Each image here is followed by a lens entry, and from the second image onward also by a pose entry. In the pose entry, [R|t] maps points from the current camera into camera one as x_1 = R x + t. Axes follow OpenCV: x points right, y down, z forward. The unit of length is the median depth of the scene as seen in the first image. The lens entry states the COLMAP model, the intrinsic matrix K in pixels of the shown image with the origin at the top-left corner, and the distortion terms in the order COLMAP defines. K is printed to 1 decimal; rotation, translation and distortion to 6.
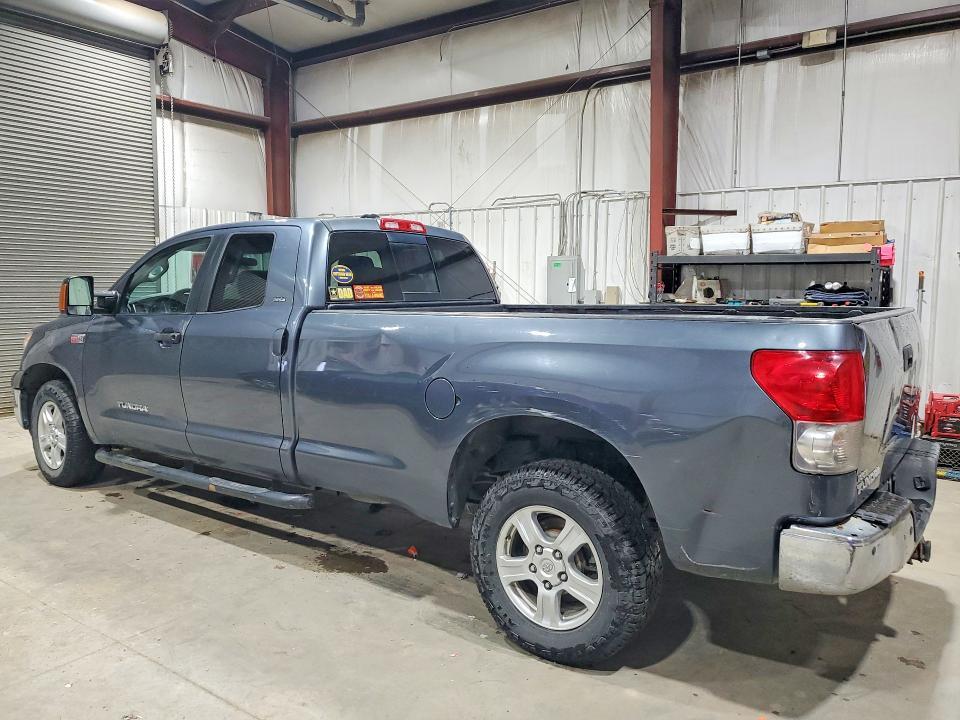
lens RADIAL K [[741.6, 0, 480.1], [0, 741.6, 351.3], [0, 0, 1]] dist [0.006475, 0.000673]
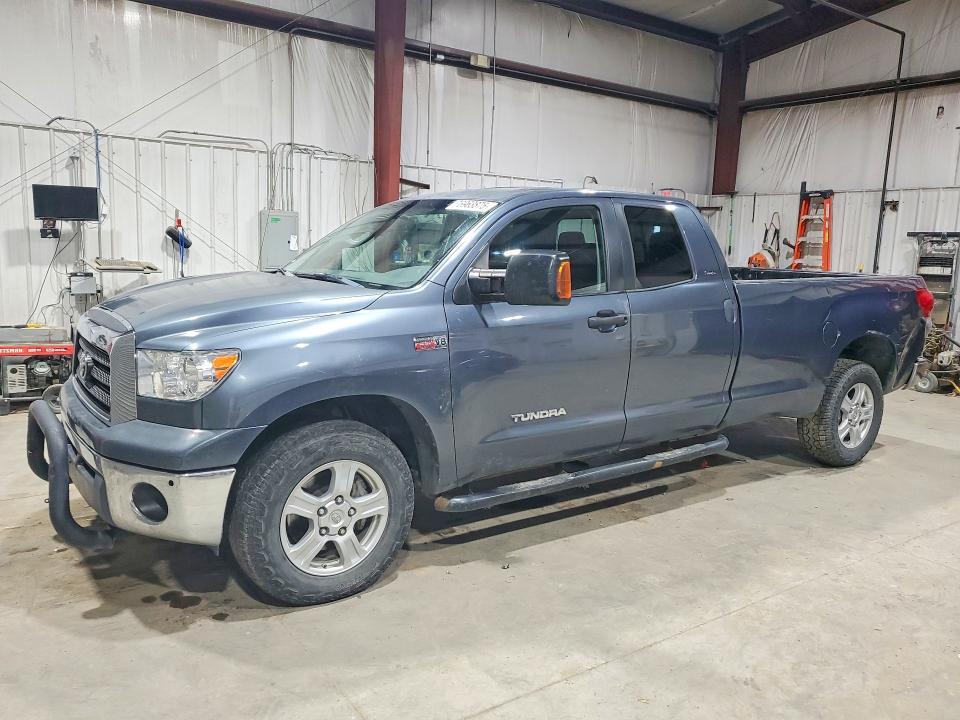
lens RADIAL K [[733.5, 0, 480.0], [0, 733.5, 360.0], [0, 0, 1]] dist [0.000336, -0.000694]
pose [[0.326021, -0.140002, 0.934938, -1.127863], [0.055218, 0.990105, 0.129007, -0.079493], [-0.943748, 0.009567, 0.330526, 0.758114]]
